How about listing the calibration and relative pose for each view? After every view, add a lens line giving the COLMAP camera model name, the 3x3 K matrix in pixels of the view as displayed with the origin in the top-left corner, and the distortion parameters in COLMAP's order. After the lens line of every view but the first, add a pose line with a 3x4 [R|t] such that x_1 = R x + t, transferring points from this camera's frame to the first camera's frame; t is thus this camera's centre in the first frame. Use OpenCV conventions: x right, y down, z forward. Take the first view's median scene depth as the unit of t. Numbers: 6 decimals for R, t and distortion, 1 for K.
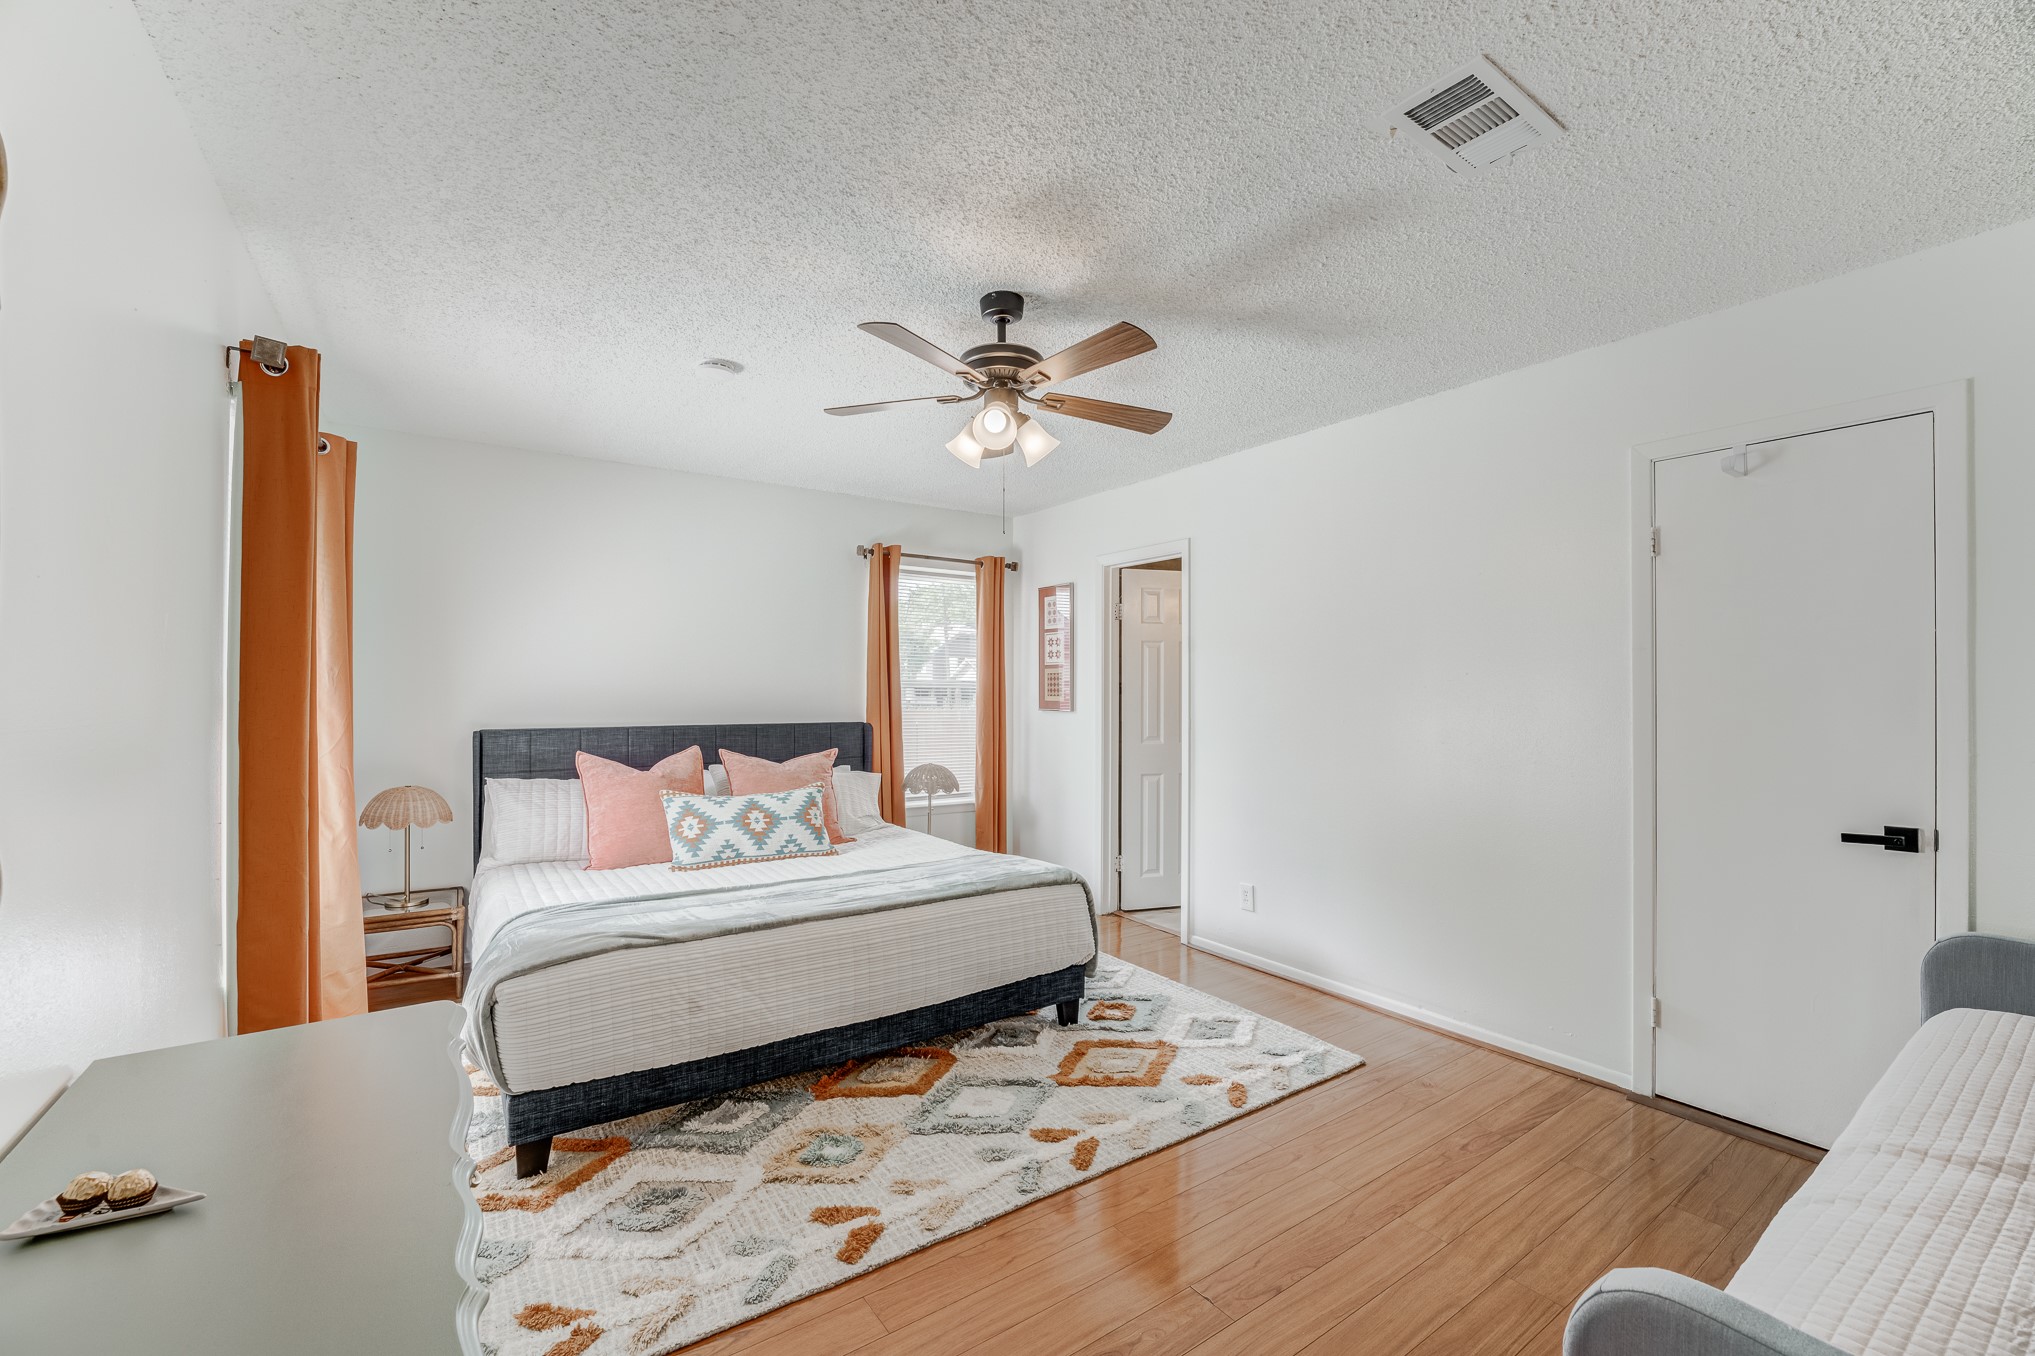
lens RADIAL K [[827.1, 0, 1014.7], [0, 827.1, 681.1], [0, 0, 1]] dist [-0.014330, -0.000866]
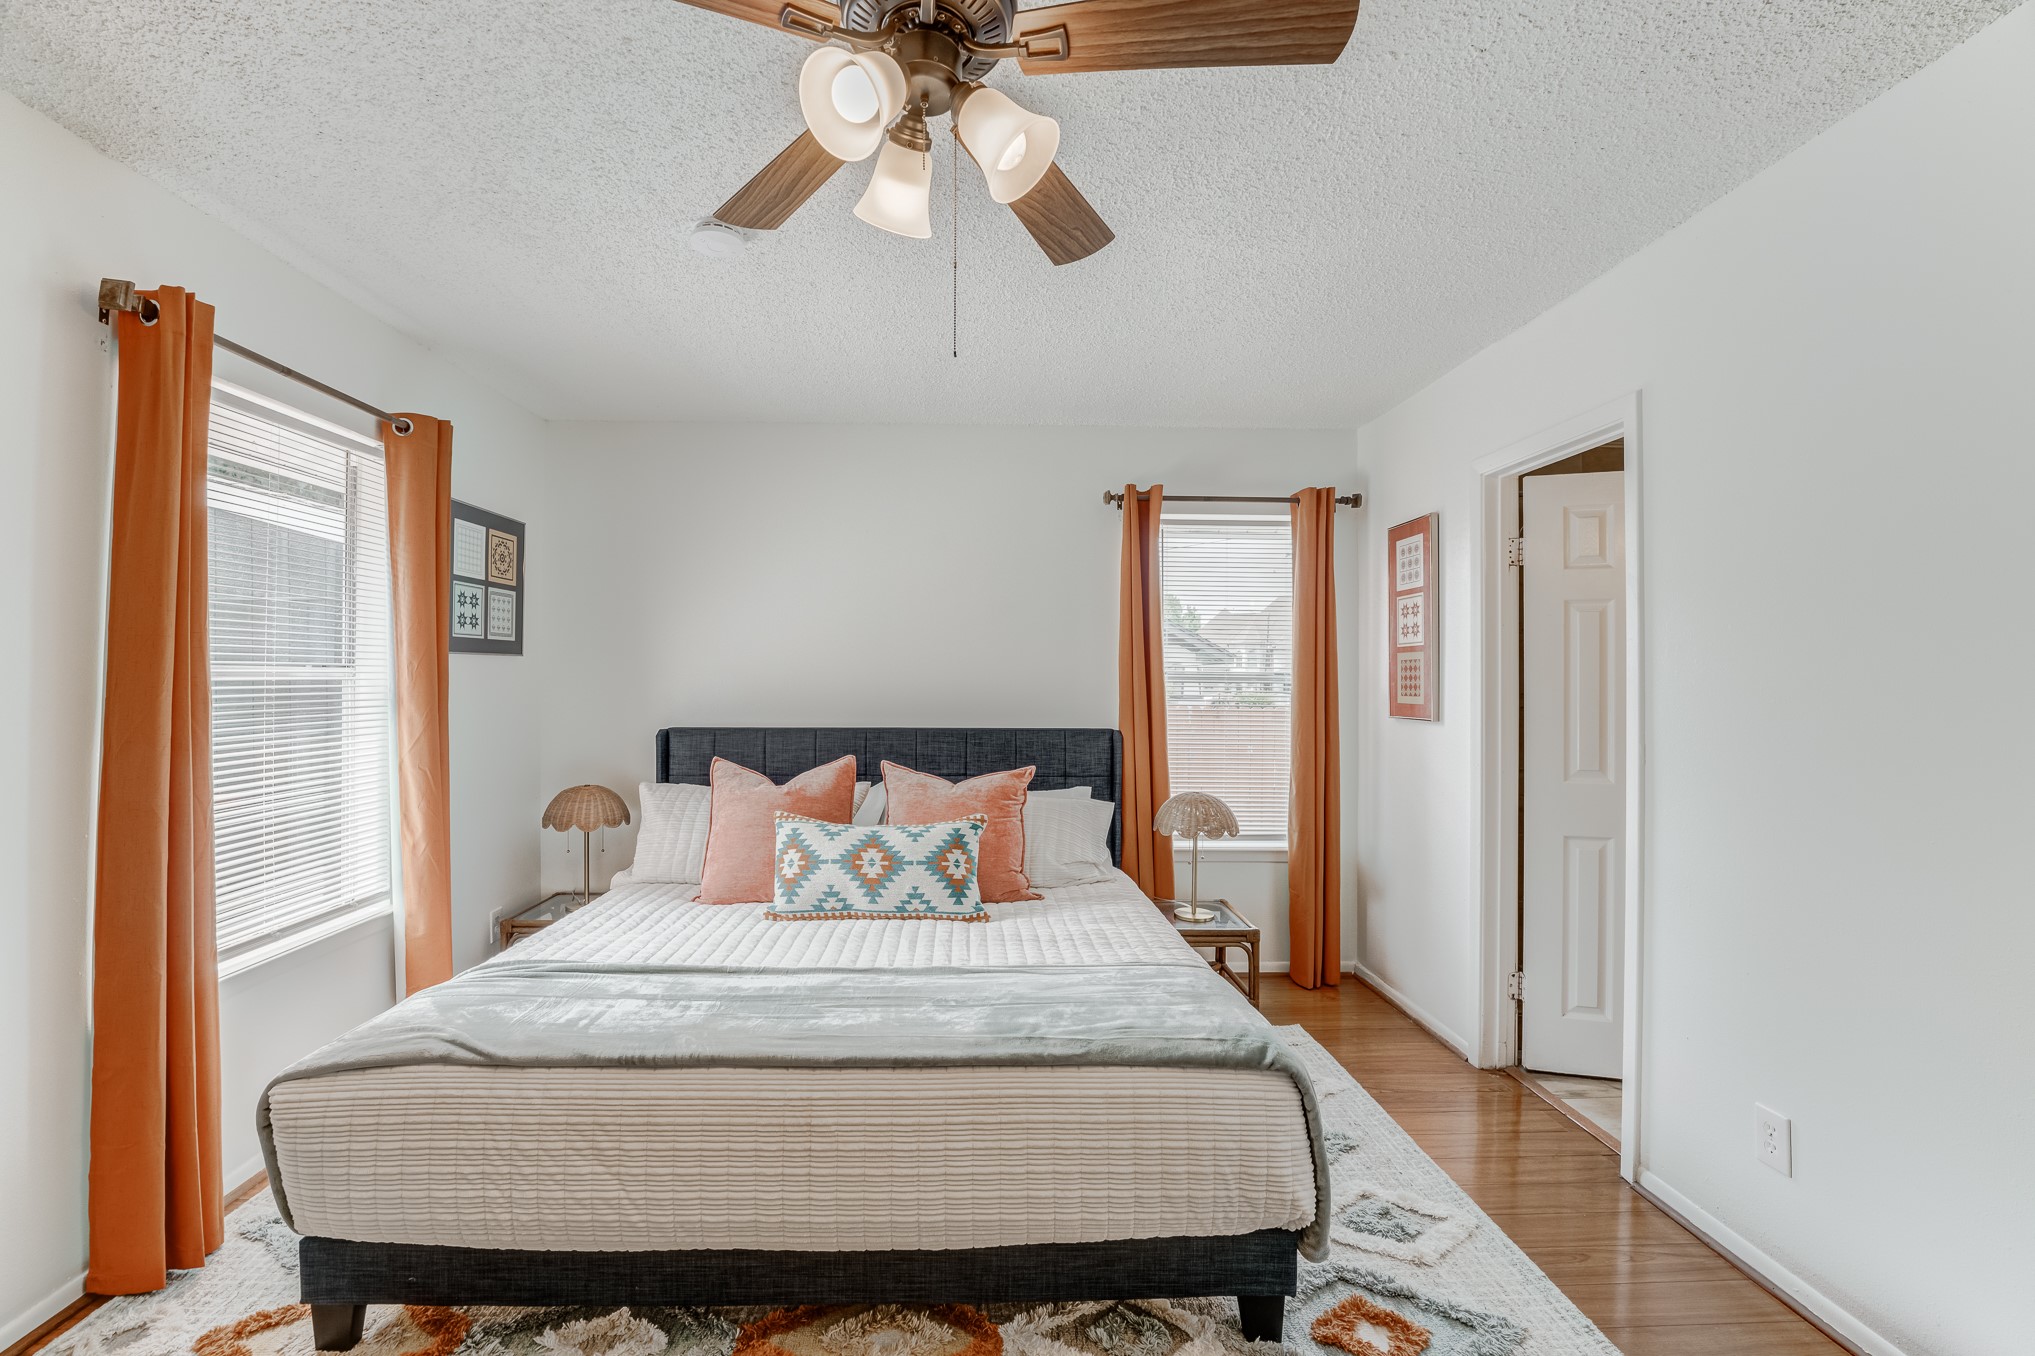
lens RADIAL K [[827.1, 0, 1014.8], [0, 827.1, 676.1], [0, 0, 1]] dist [-0.014330, -0.000866]
pose [[0.841370, -0.003978, -0.540446, 0.187058], [0.004064, 0.999991, -0.001034, 0.003267], [0.540445, -0.001326, 0.841378, 0.428926]]
